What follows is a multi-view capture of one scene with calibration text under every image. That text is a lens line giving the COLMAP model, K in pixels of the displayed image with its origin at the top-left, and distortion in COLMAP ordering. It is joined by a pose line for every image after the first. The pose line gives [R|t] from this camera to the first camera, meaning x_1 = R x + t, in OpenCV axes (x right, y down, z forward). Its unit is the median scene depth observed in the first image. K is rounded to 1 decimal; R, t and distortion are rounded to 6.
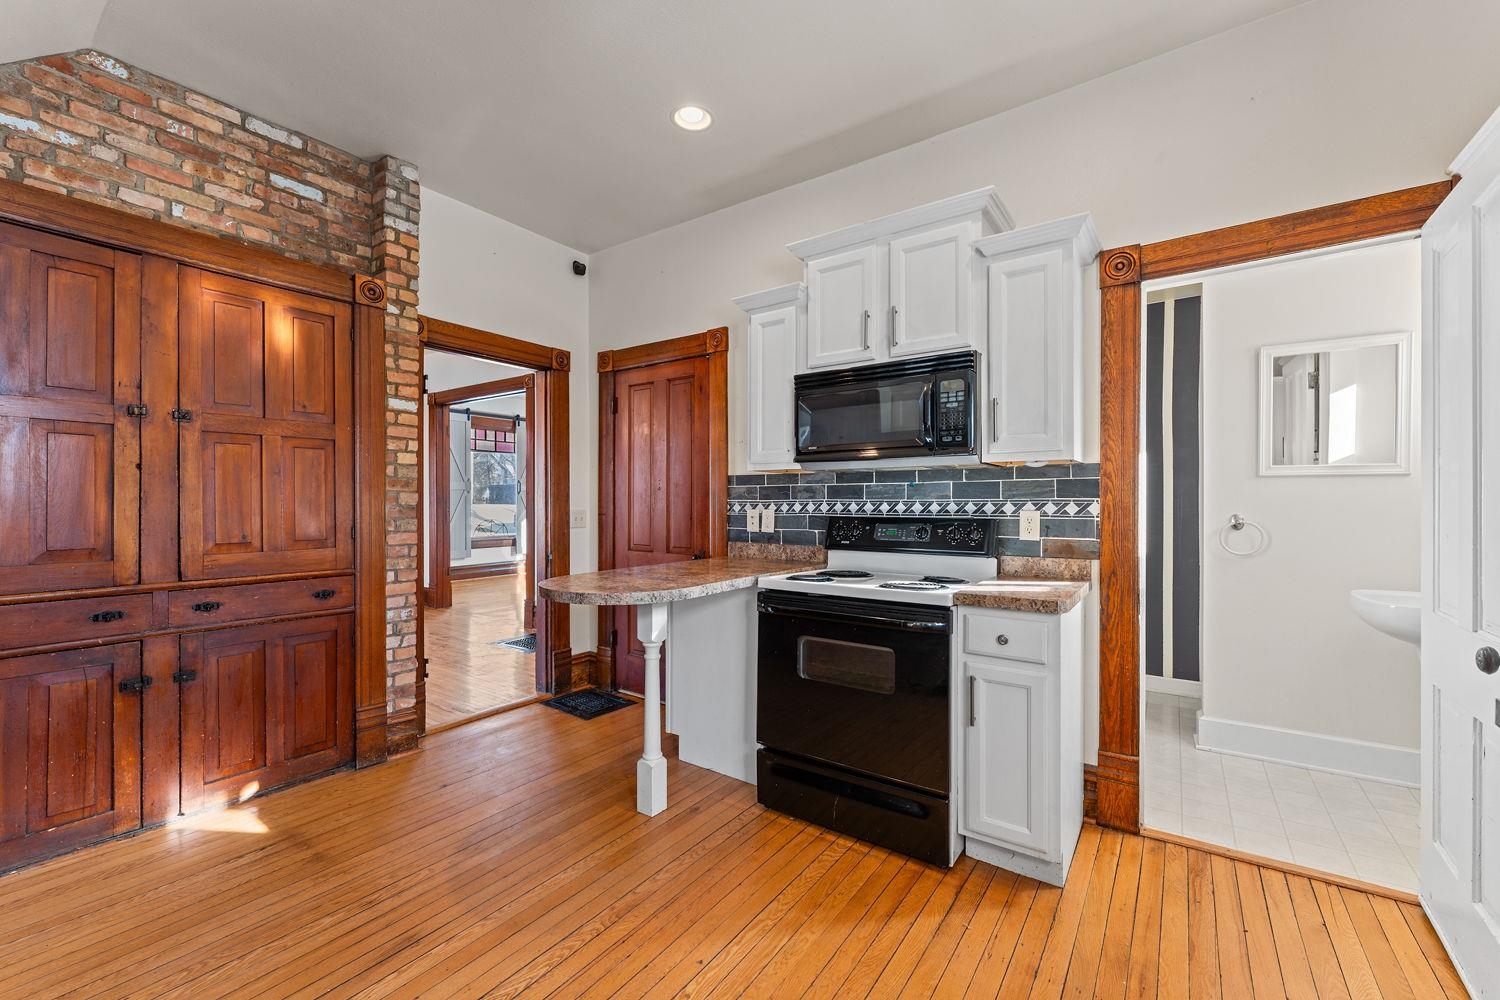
lens RADIAL K [[605.9, 0, 750.0], [0, 605.9, 500.0], [0, 0, 1]] dist [-0.000513, -0.000211]
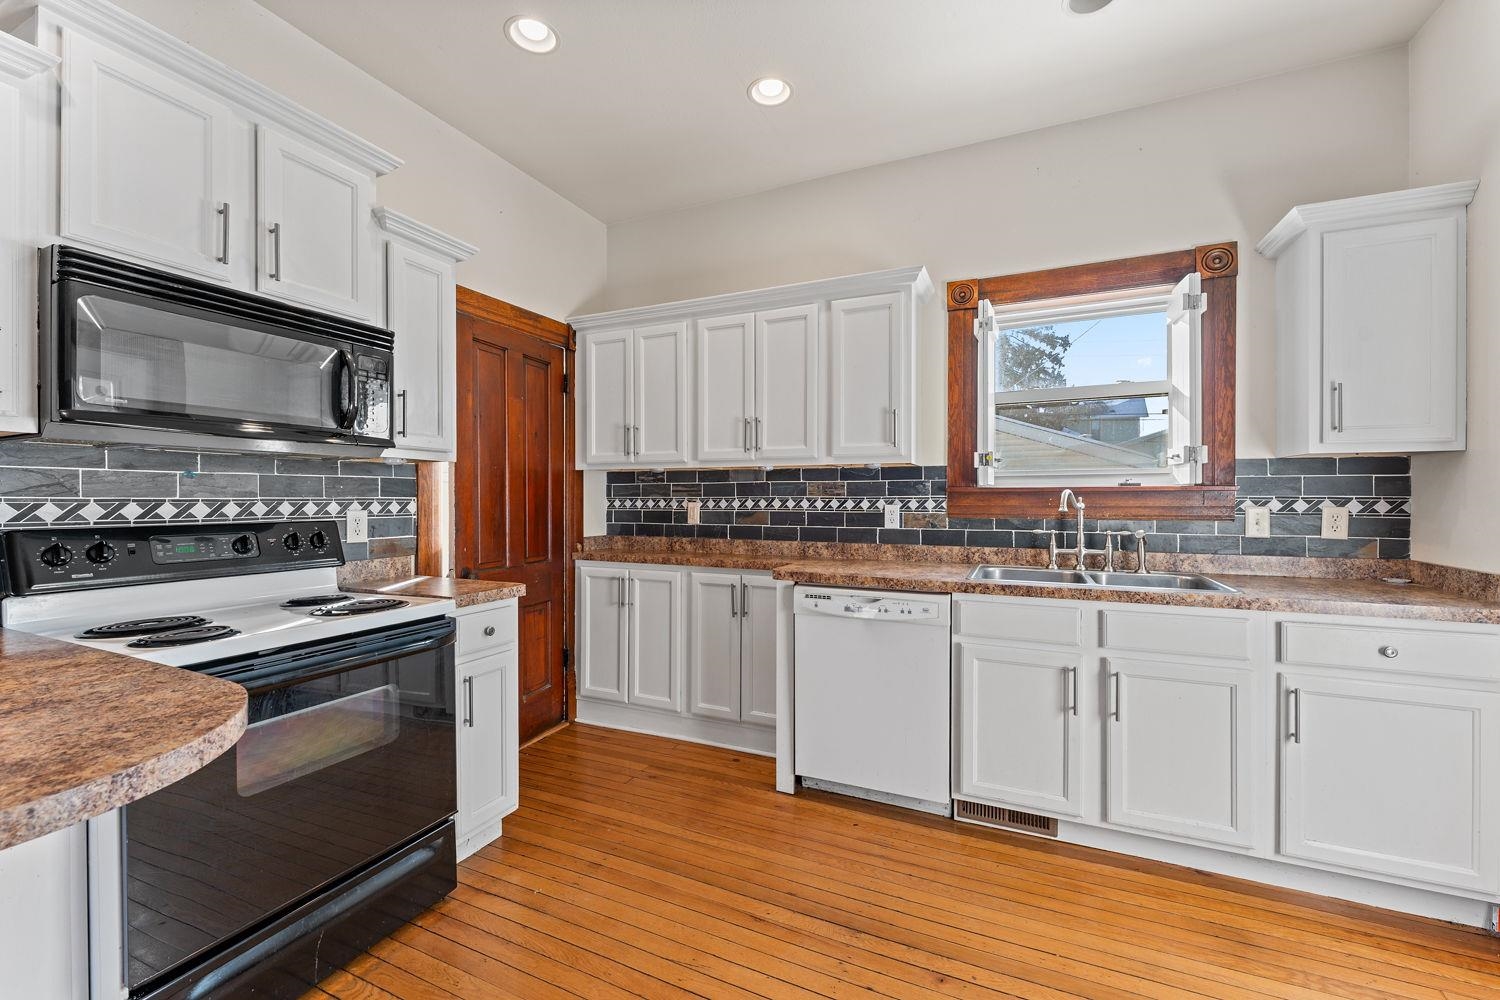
lens RADIAL K [[600.3, 0, 755.1], [0, 600.3, 499.4], [0, 0, 1]] dist [-0.001201, -0.000054]
pose [[-0.183064, 0.000069, 0.983101, -0.495675], [-0.003765, 0.999993, -0.000771, -0.000710], [-0.983094, -0.003843, -0.183063, 0.521952]]
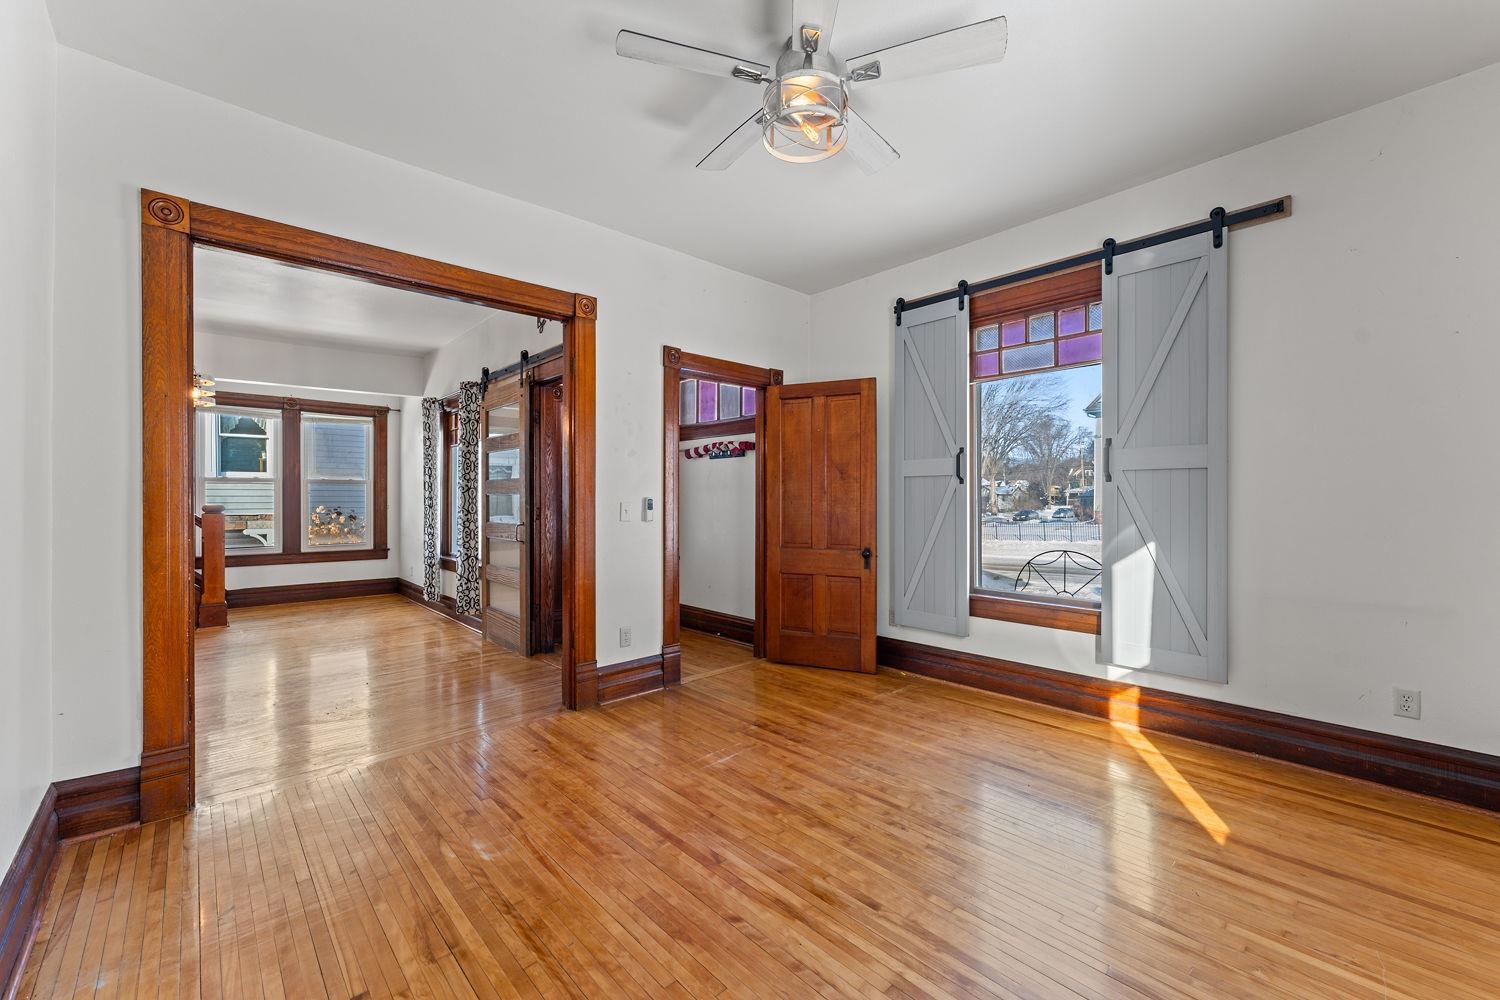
lens RADIAL K [[606.7, 0, 746.1], [0, 606.7, 496.0], [0, 0, 1]] dist [-0.001501, -0.000067]
pose [[-0.215165, -0.004103, -0.976569, -0.061695], [0.004833, 0.999974, -0.005266, -0.001174], [0.976566, -0.005853, -0.215139, 3.100241]]
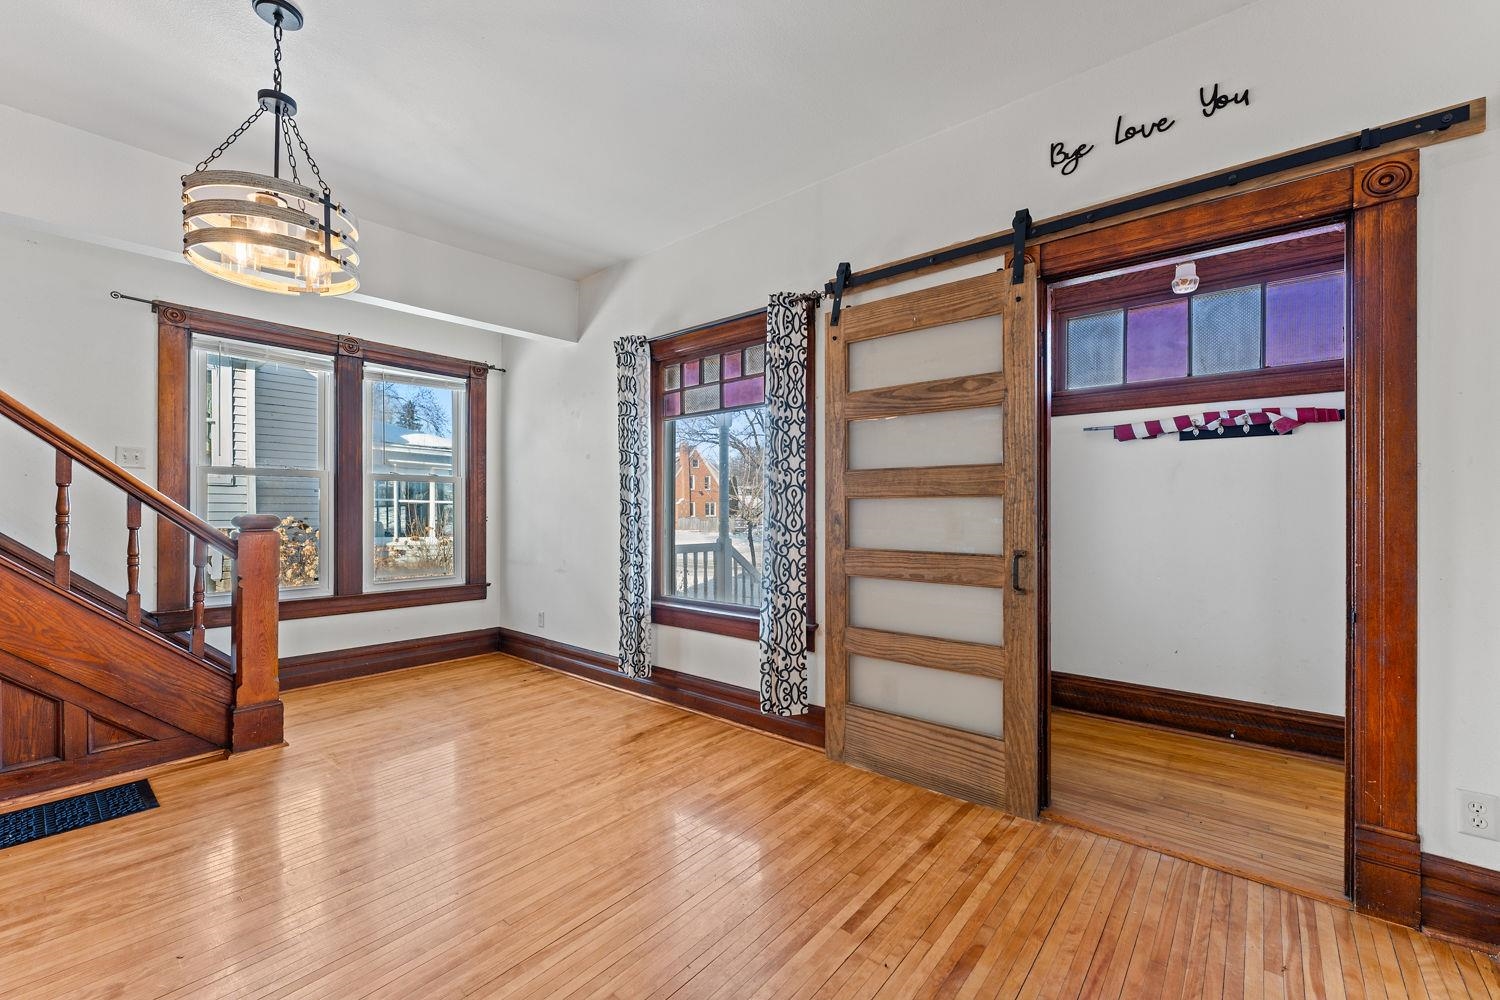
lens RADIAL K [[606.8, 0, 744.5], [0, 606.8, 507.2], [0, 0, 1]] dist [-0.001044, -0.000162]
pose [[-0.088321, -0.003665, -0.996085, -0.705298], [0.002145, 0.999990, -0.003870, 0.000901], [0.996090, -0.002478, -0.088313, 1.804026]]
